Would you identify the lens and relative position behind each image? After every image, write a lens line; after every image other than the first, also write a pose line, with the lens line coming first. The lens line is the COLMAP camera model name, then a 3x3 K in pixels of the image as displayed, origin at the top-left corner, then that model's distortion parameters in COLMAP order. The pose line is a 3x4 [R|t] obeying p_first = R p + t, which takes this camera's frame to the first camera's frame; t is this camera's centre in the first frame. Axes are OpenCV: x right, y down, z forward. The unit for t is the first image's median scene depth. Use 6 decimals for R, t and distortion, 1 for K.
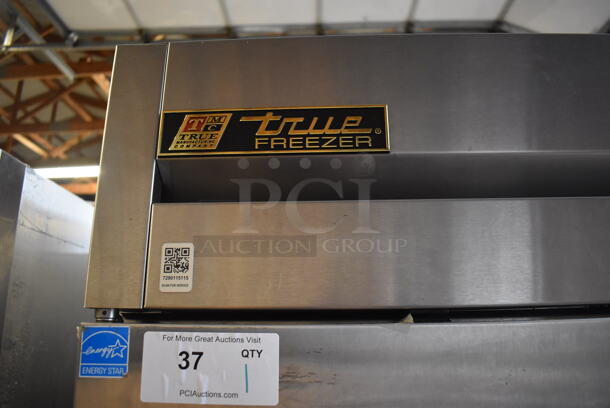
lens RADIAL K [[465.8, 0, 305.0], [0, 465.8, 204.0], [0, 0, 1]] dist [-0.073739, 0.001110]
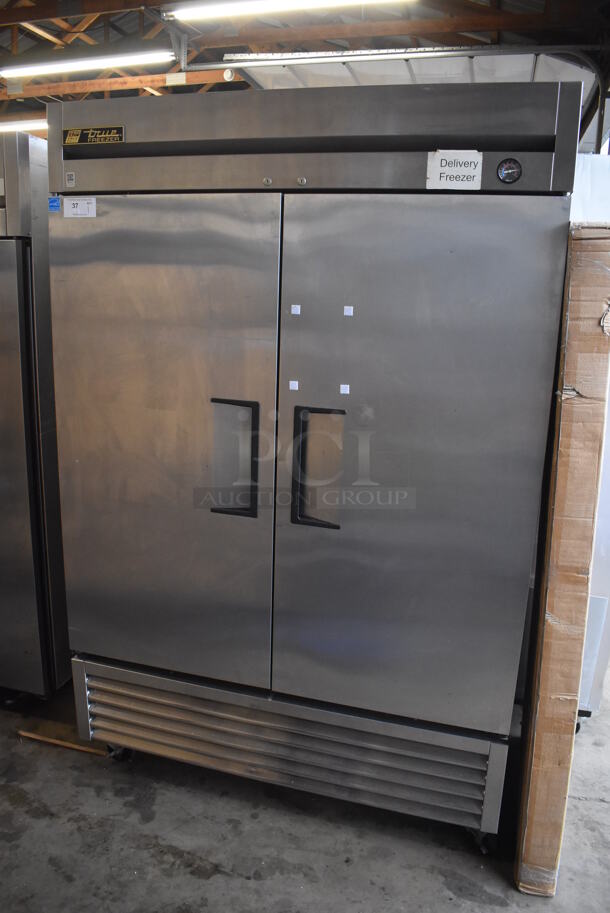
lens RADIAL K [[697.2, 0, 305.0], [0, 697.2, 456.5], [0, 0, 1]] dist [-0.073739, 0.001110]
pose [[0.972888, 0.087944, -0.213902, 2.768276], [0.024976, 0.879519, 0.475207, -0.436910], [0.229923, -0.467666, 0.853478, -4.030832]]
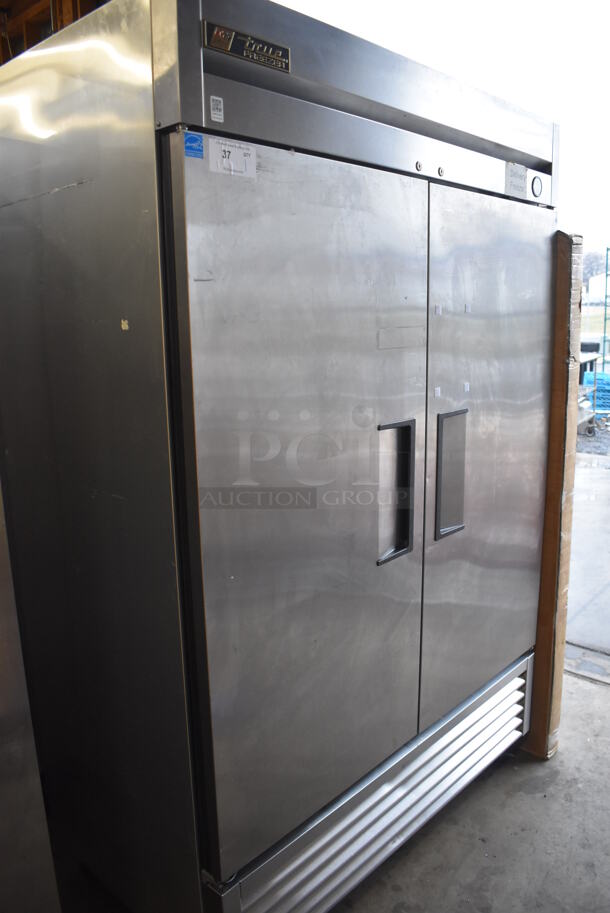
lens RADIAL K [[702.6, 0, 305.0], [0, 702.6, 456.5], [0, 0, 1]] dist [-0.079630, -0.003163]
pose [[0.645937, -0.167660, 0.744752, -2.587431], [-0.183919, 0.912669, 0.364978, 0.362284], [-0.740904, -0.372727, 0.558691, -1.599581]]
